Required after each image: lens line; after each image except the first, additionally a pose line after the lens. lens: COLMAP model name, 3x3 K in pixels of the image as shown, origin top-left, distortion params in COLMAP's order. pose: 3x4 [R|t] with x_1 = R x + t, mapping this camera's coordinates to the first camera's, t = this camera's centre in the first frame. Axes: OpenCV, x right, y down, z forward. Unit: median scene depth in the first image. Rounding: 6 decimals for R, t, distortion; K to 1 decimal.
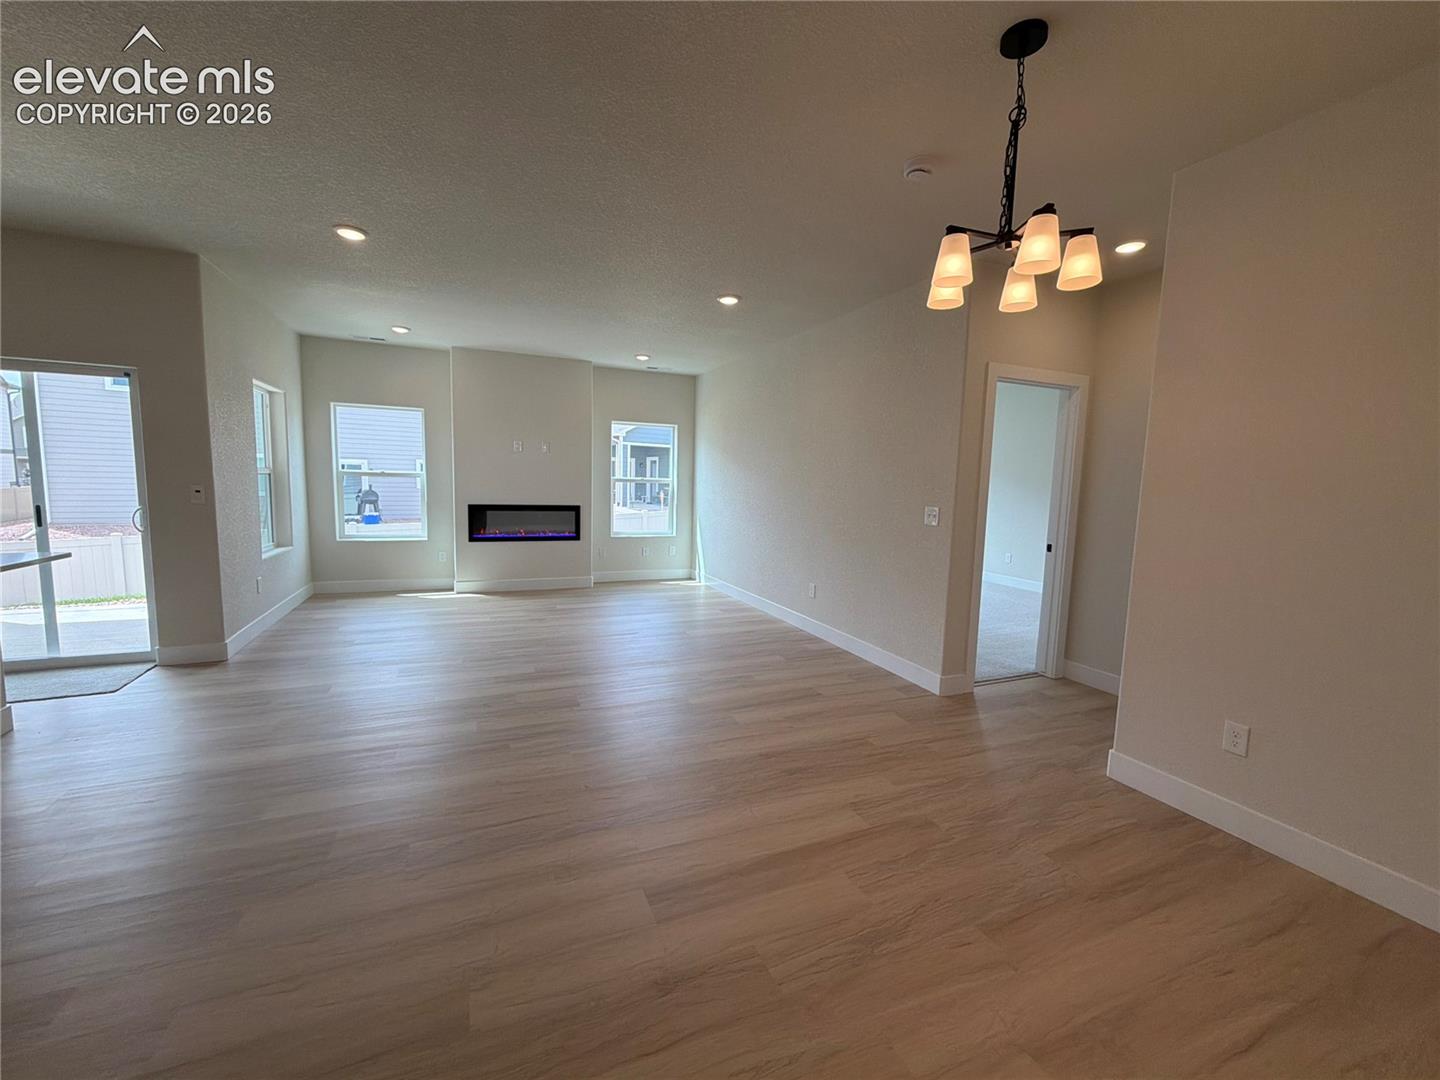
lens RADIAL K [[572.6, 0, 713.8], [0, 572.6, 538.1], [0, 0, 1]] dist [0.000482, 0.000061]
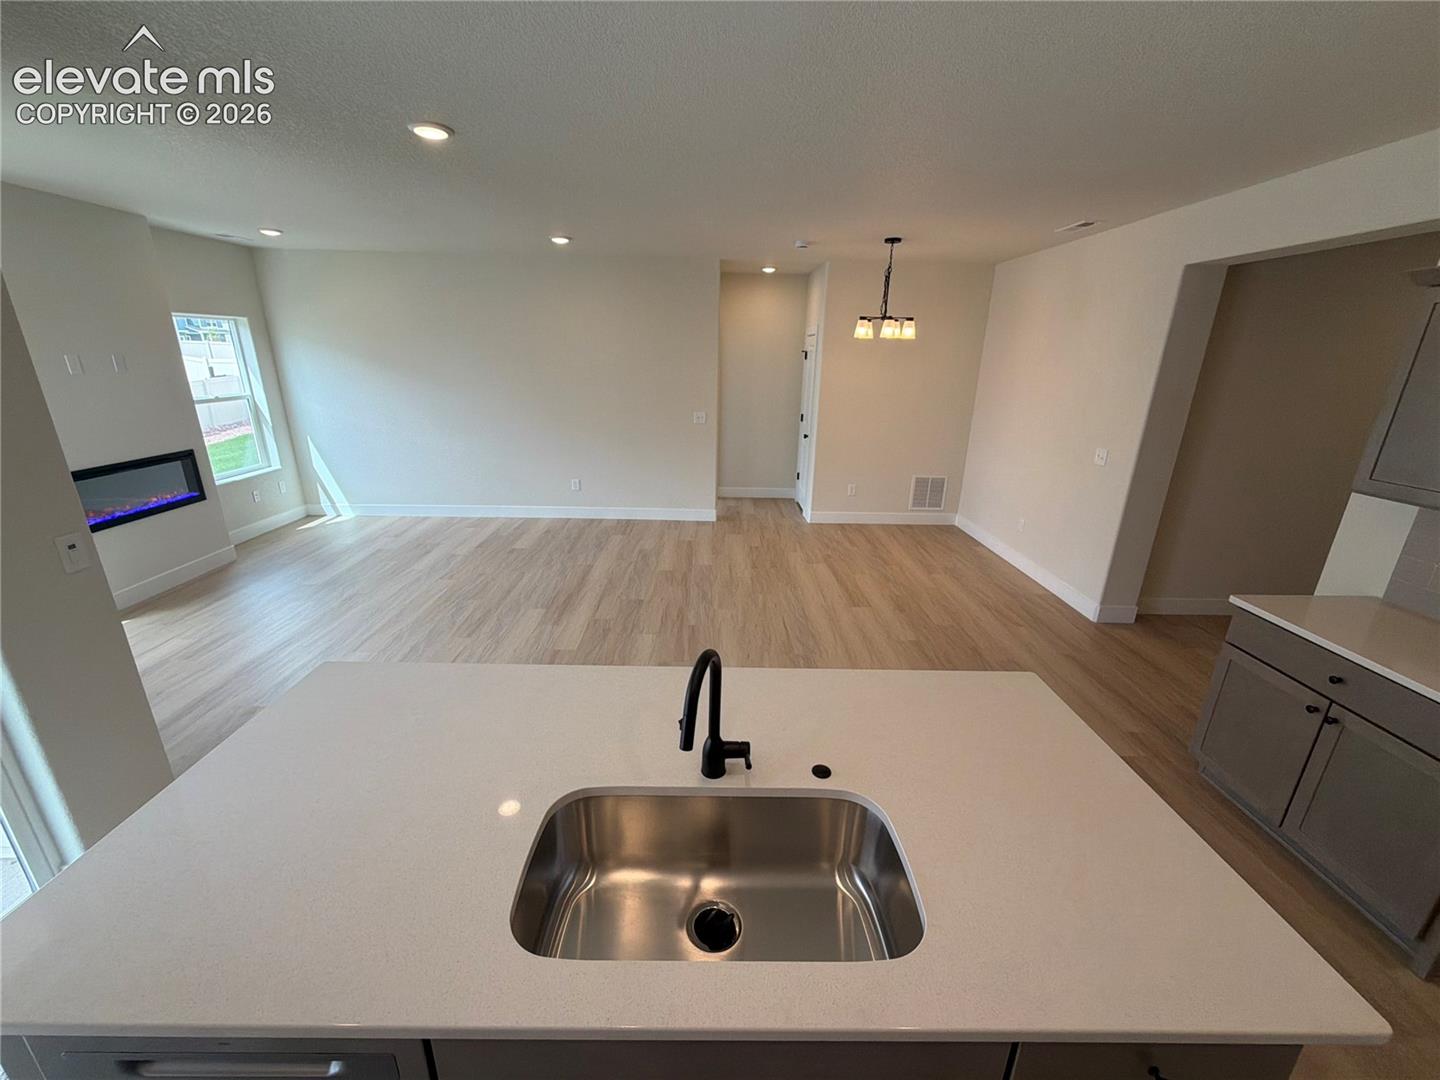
lens RADIAL K [[572.6, 0, 713.8], [0, 572.6, 538.1], [0, 0, 1]] dist [0.000482, 0.000061]
pose [[0.382625, -0.304533, 0.872272, -1.507958], [0.085107, 0.951719, 0.294937, -0.253791], [-0.919976, -0.038614, 0.390069, 0.411332]]
